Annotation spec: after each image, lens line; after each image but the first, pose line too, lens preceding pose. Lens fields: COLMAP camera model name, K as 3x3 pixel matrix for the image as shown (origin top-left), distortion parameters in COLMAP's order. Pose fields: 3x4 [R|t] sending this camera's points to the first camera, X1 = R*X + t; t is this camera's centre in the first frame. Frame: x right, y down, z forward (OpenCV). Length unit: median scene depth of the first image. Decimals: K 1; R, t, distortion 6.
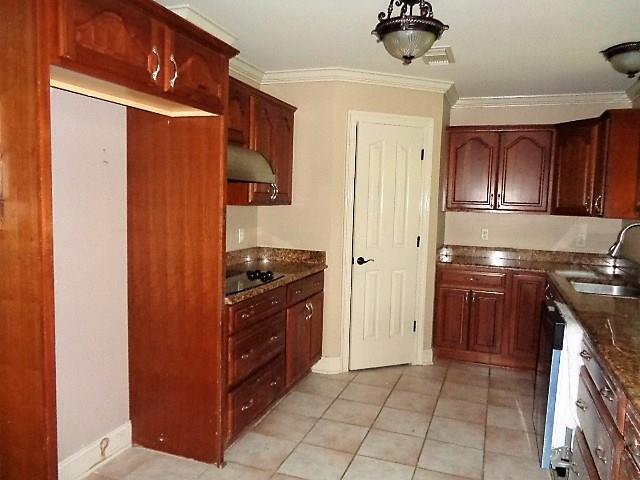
lens RADIAL K [[481.4, 0, 321.2], [0, 481.4, 241.0], [0, 0, 1]] dist [-0.012471, 0.007188]
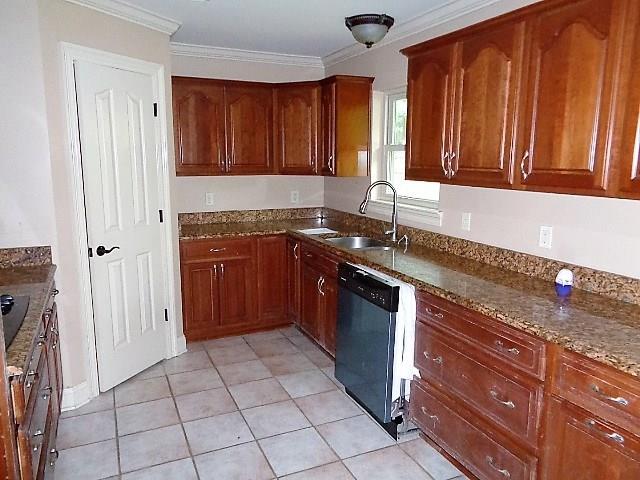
lens RADIAL K [[481.4, 0, 320.6], [0, 481.4, 238.9], [0, 0, 1]] dist [-0.012471, 0.007188]
pose [[0.704758, -0.146091, 0.694243, -0.199890], [0.077138, 0.988546, 0.129716, -0.049351], [-0.705242, -0.037866, 0.707955, 0.227082]]
